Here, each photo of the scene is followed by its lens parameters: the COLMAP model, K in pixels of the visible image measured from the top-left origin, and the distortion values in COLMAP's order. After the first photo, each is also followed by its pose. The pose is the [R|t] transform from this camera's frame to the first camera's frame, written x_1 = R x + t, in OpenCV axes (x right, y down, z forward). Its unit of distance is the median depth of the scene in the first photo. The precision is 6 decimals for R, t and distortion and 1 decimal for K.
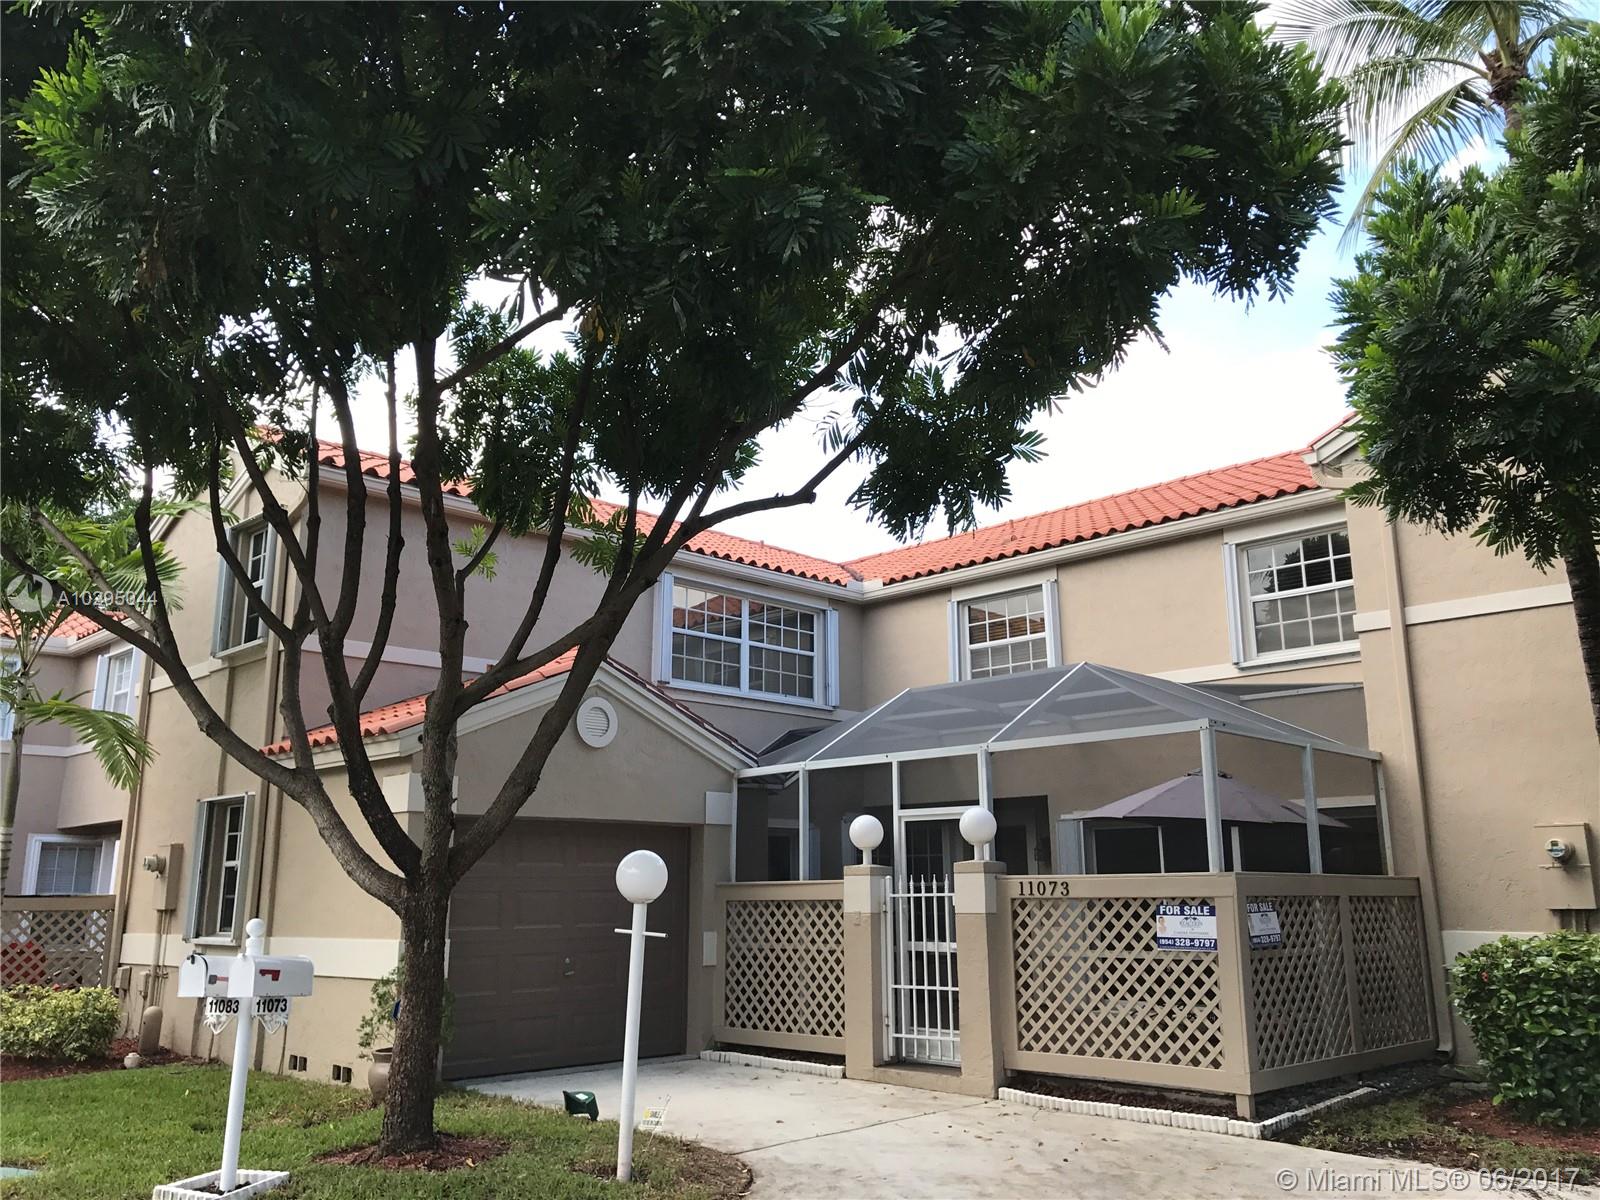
lens RADIAL K [[1323.3, 0, 796.8], [0, 1323.3, 600.1], [0, 0, 1]] dist [0.048744, -0.051198]
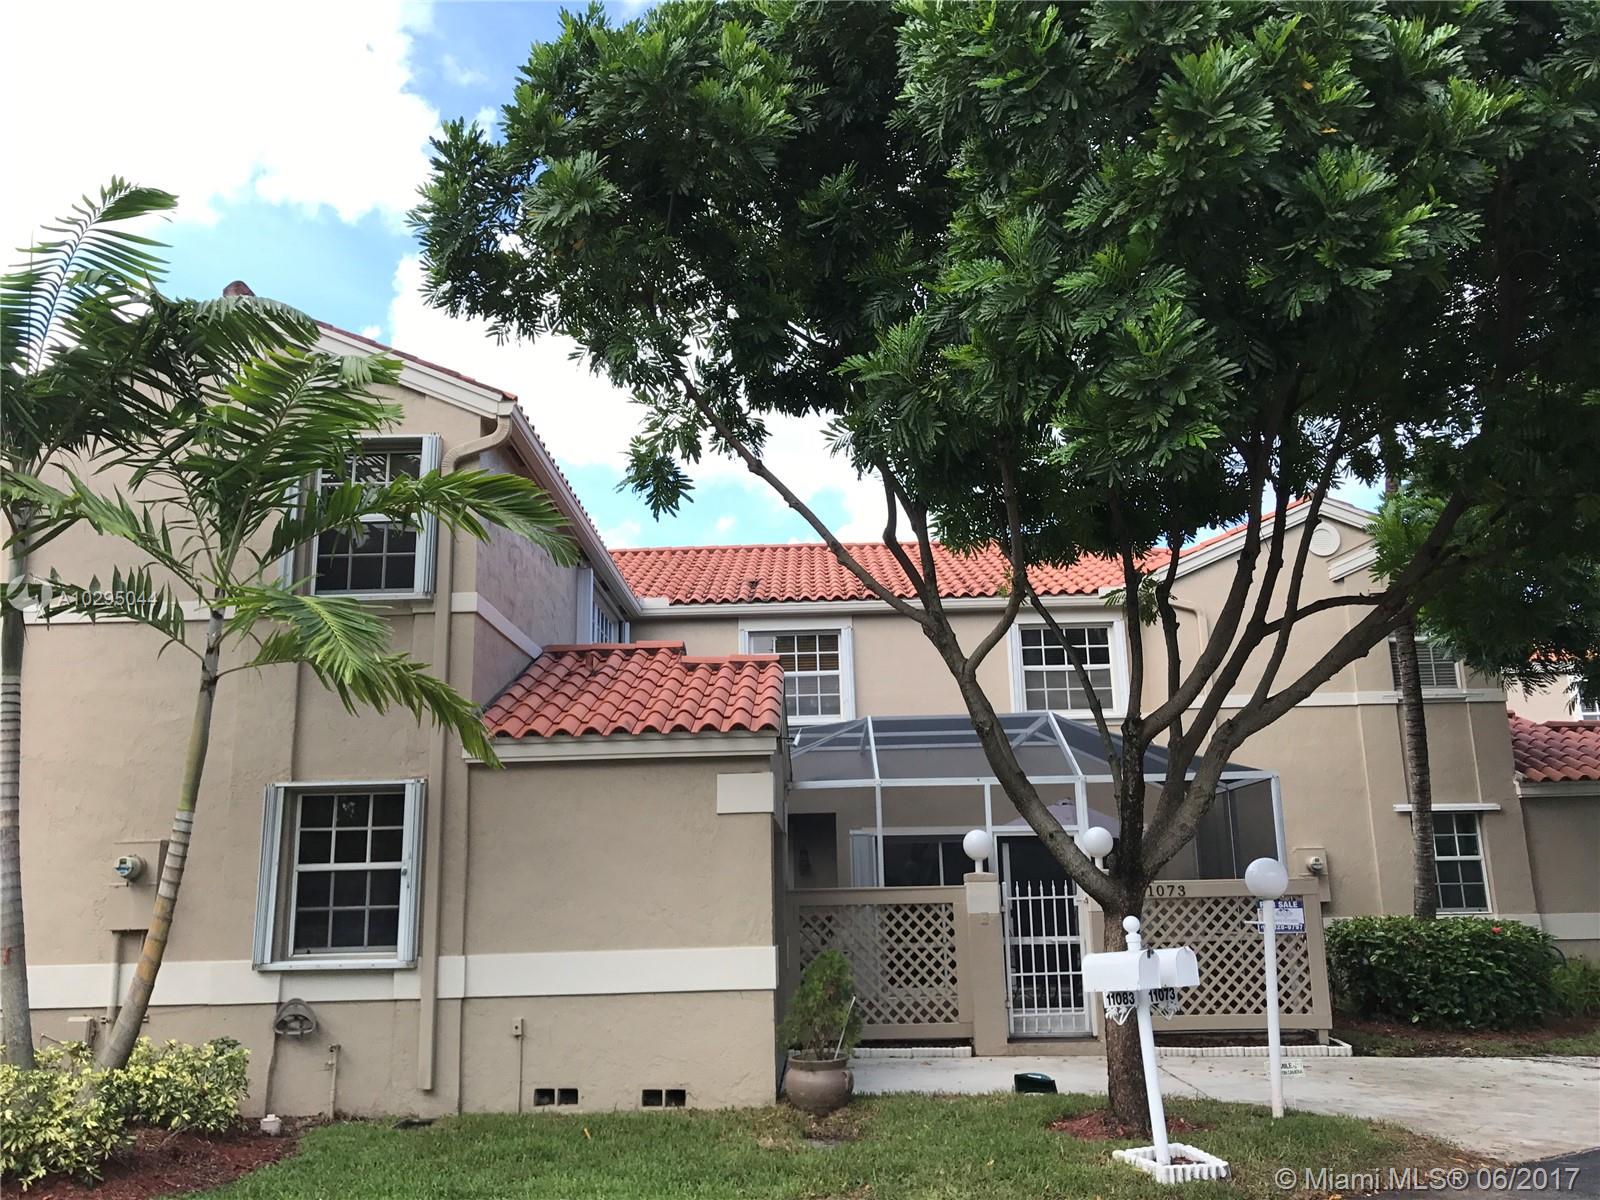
lens RADIAL K [[1323.3, 0, 794.7], [0, 1323.3, 598.4], [0, 0, 1]] dist [0.048744, -0.051198]
pose [[0.699413, 0.142801, 0.700307, -0.986883], [-0.138290, 0.988359, -0.063425, 0.060698], [-0.701212, -0.052485, 0.711018, 0.314514]]
